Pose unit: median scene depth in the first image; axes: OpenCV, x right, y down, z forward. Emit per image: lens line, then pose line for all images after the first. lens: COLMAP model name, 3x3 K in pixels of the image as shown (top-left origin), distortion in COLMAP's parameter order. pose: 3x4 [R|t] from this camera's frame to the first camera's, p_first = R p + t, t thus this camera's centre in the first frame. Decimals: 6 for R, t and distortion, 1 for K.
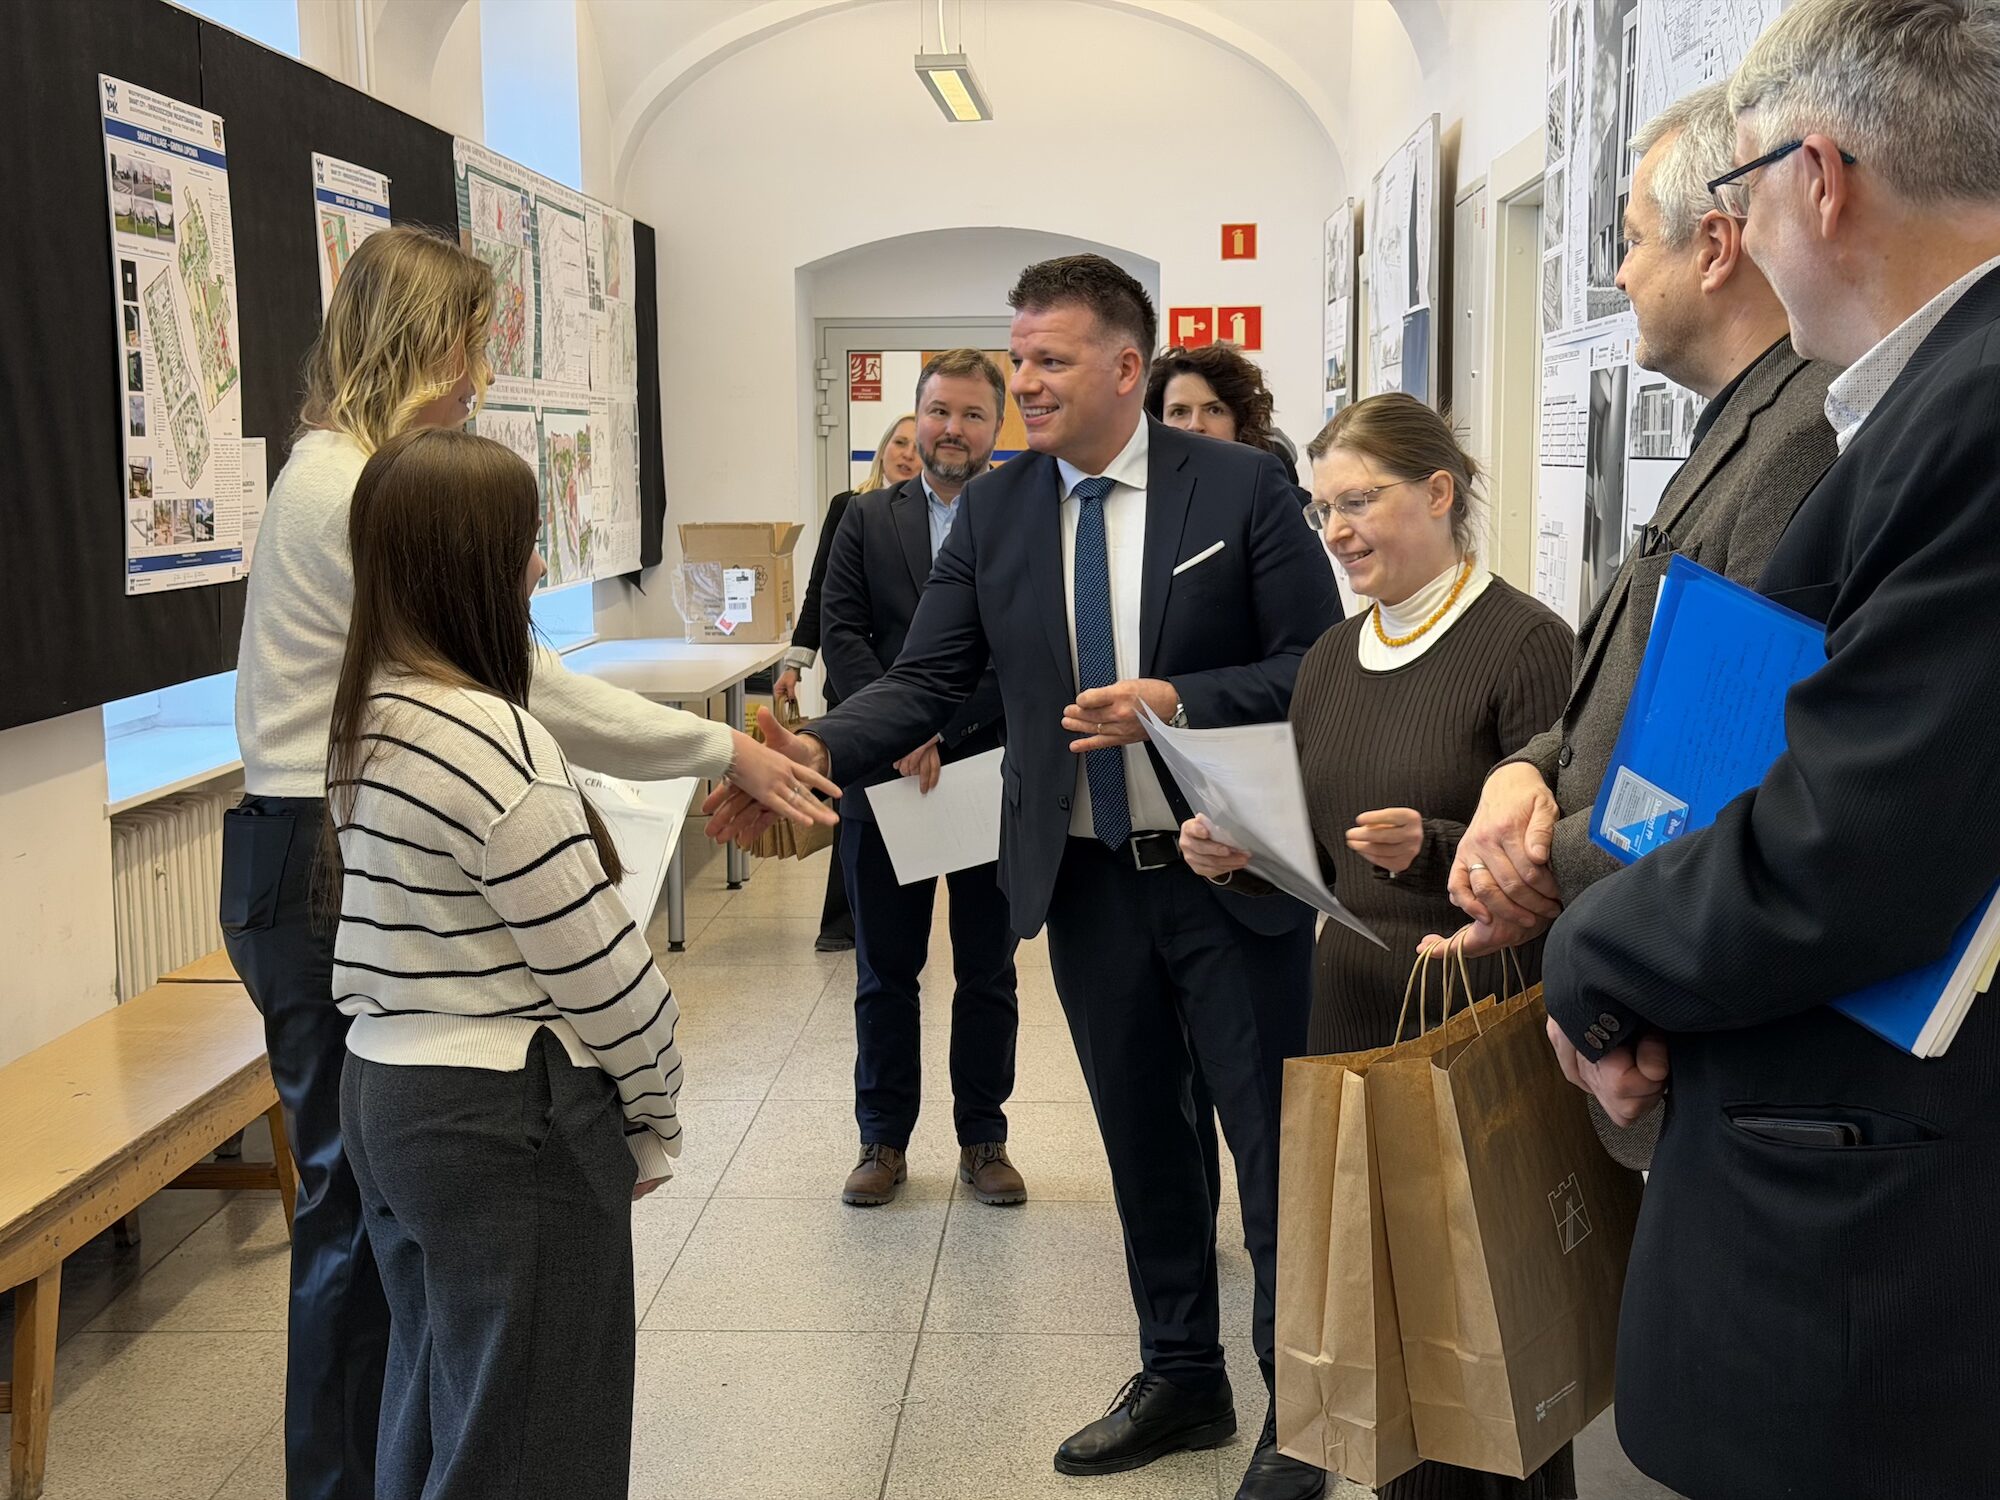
lens RADIAL K [[2781.1, 0, 988.7], [0, 2781.1, 753.9], [0, 0, 1]] dist [0.126146, 0.000000]
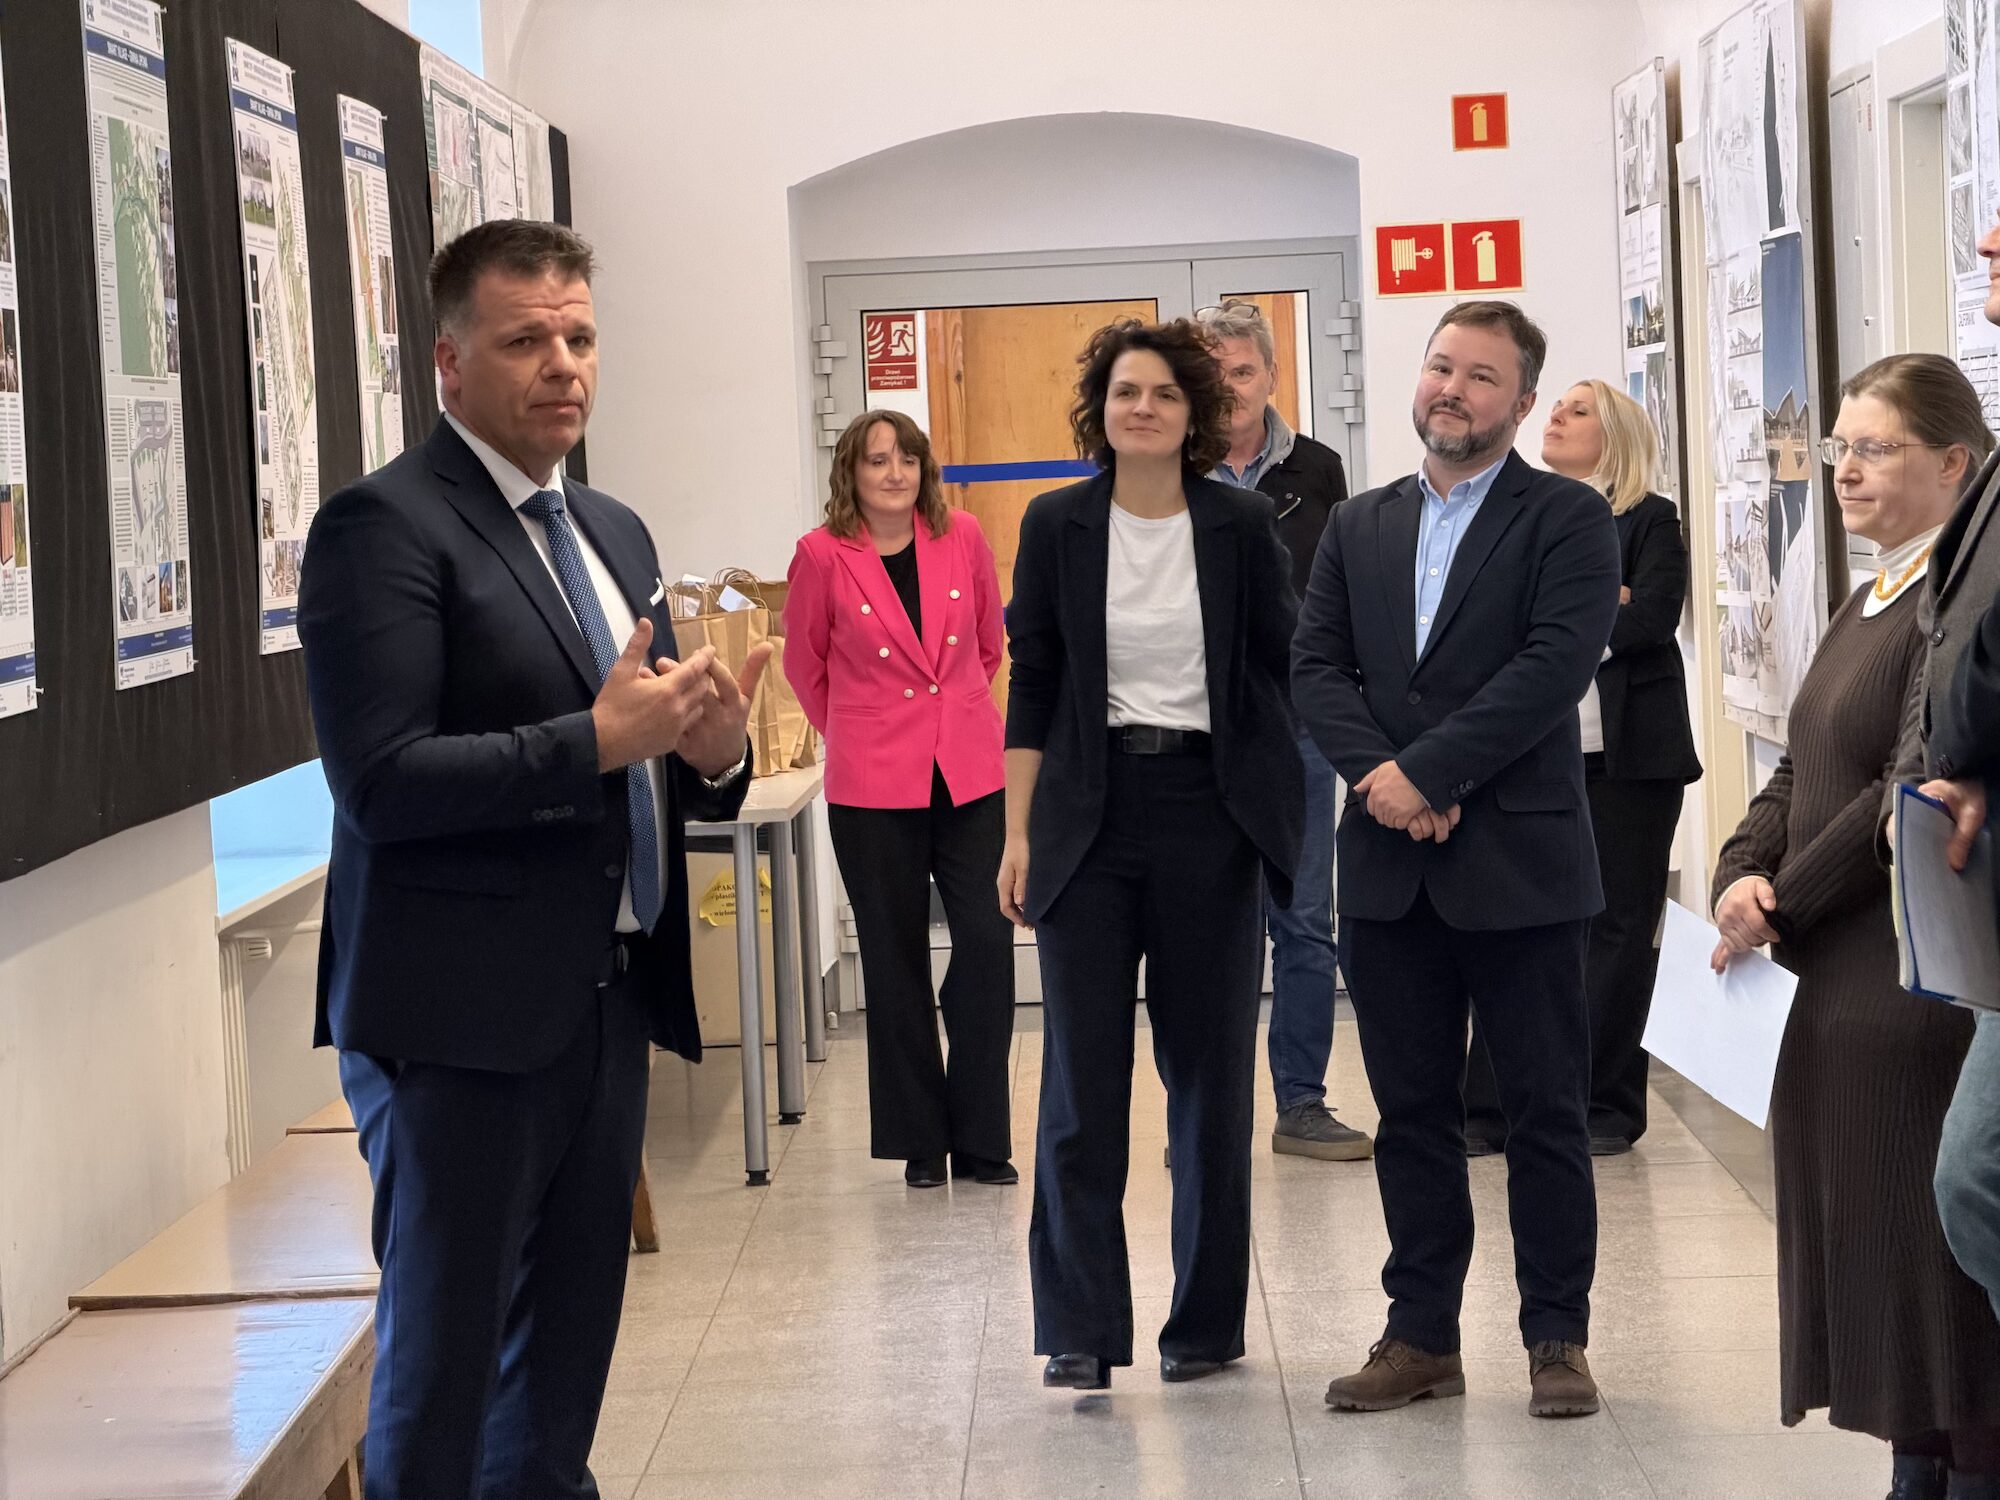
lens RADIAL K [[6027.2, 0, 957.3], [0, 6027.2, 756.1], [0, 0, 1]] dist [0.216141, 0.000000]
pose [[0.998917, -0.038818, 0.025637, -0.126139], [0.040380, 0.997163, -0.063519, 0.080134], [-0.023099, 0.064486, 0.997651, -0.658685]]
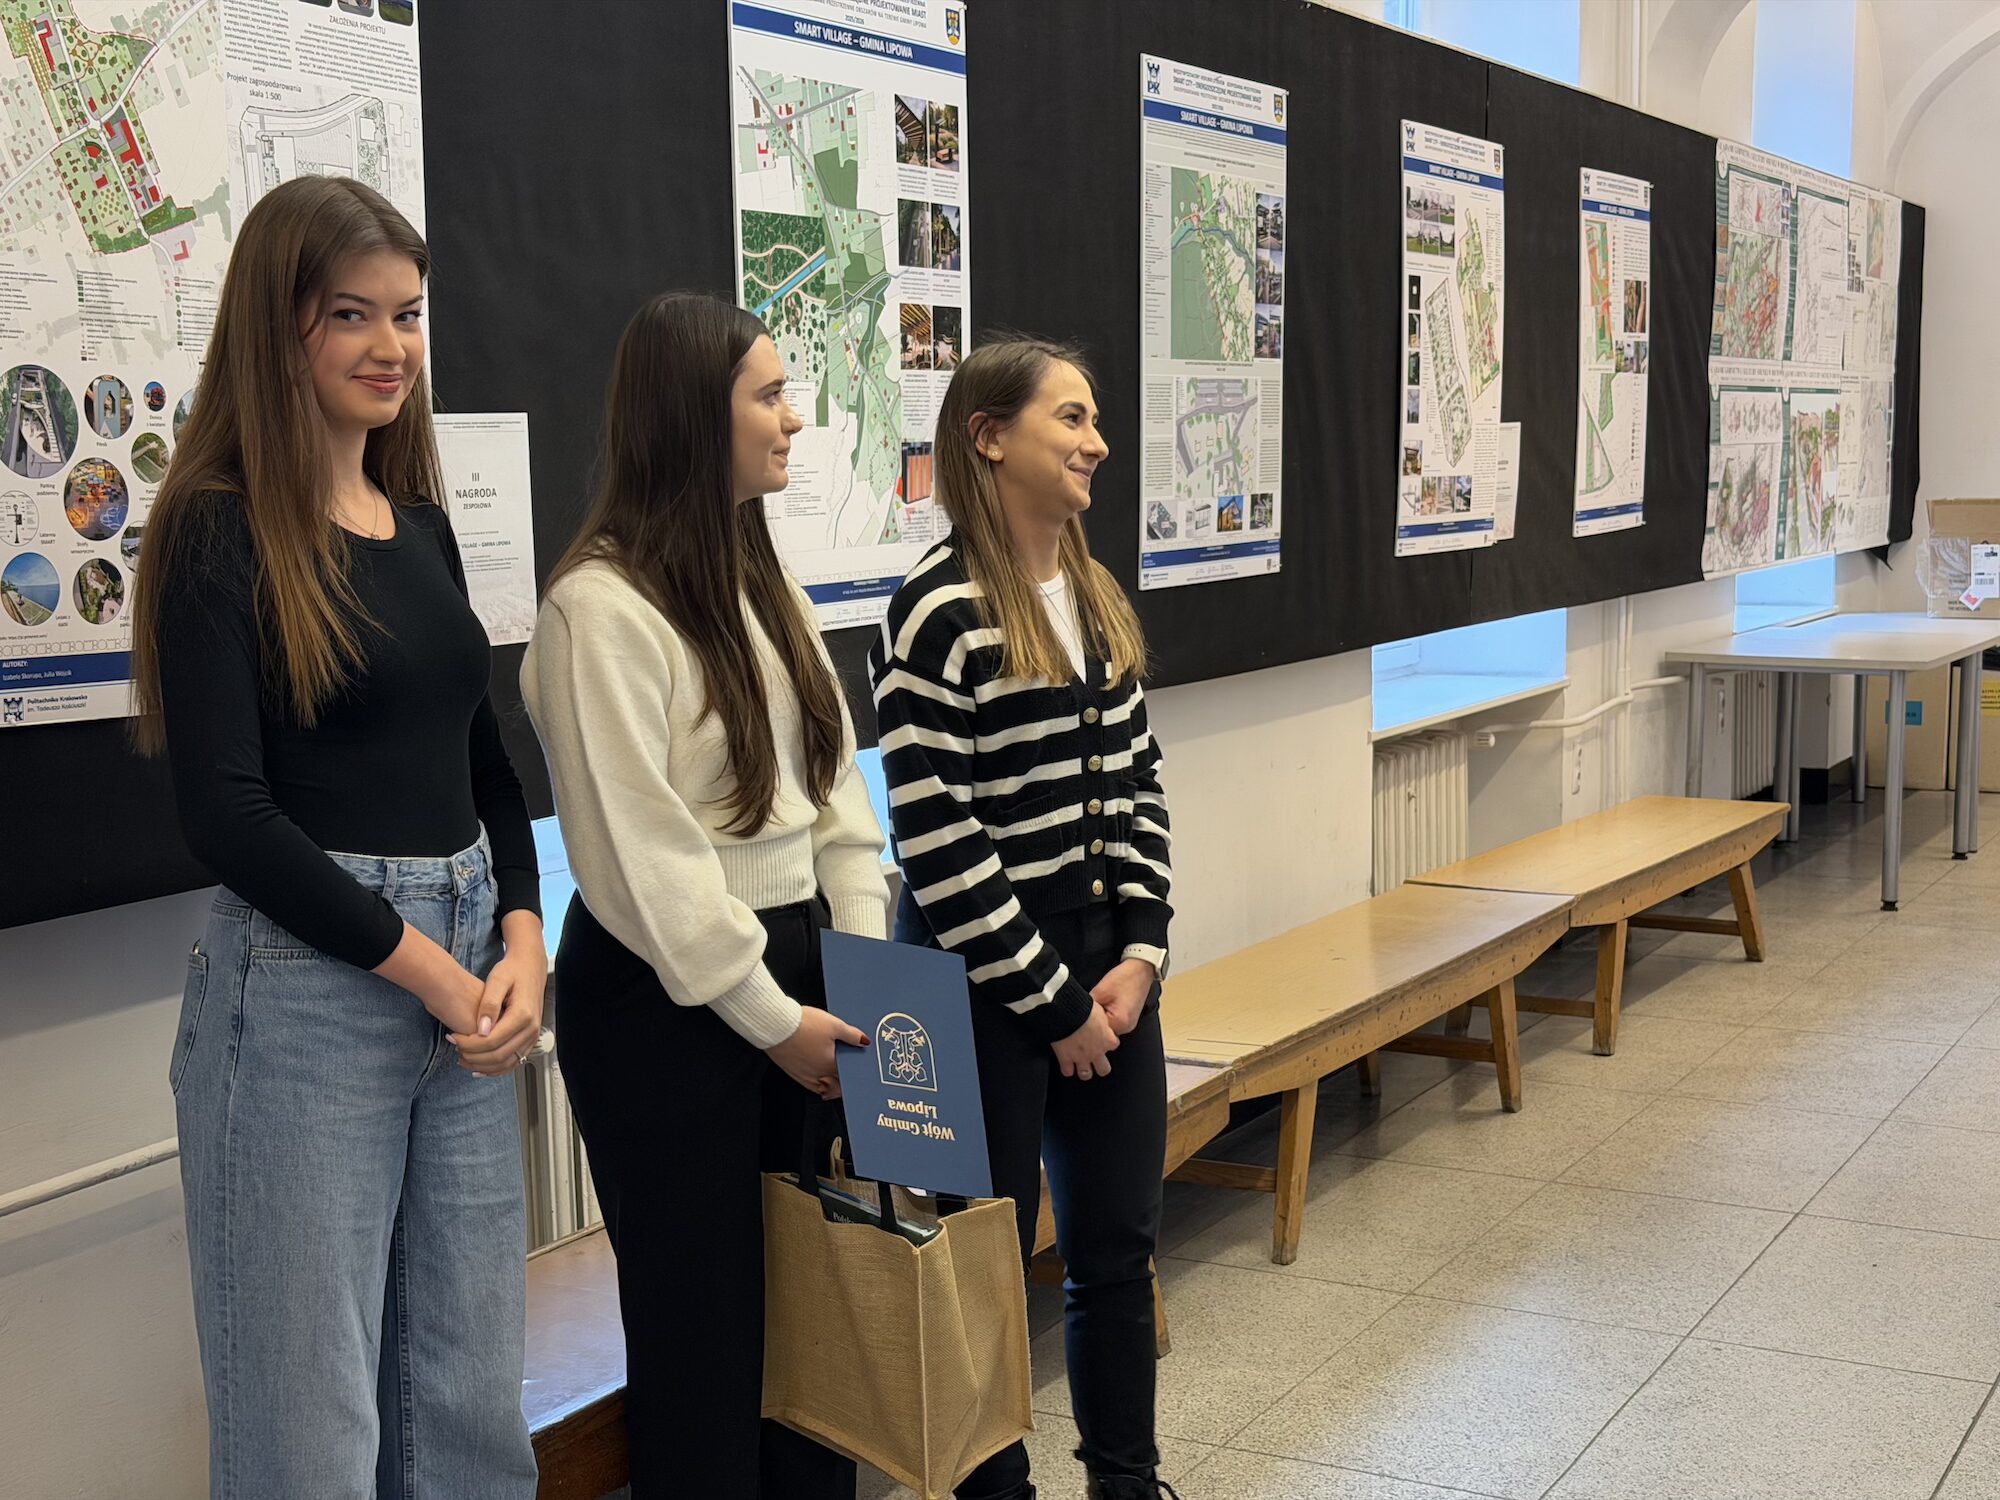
lens RADIAL K [[2781.1, 0, 992.2], [0, 2781.1, 764.9], [0, 0, 1]] dist [0.126146, 0.000000]
pose [[0.902317, 0.053109, -0.427790, 0.043182], [-0.047931, 0.998589, 0.022874, 0.011130], [0.428401, -0.000136, 0.903589, -0.122498]]
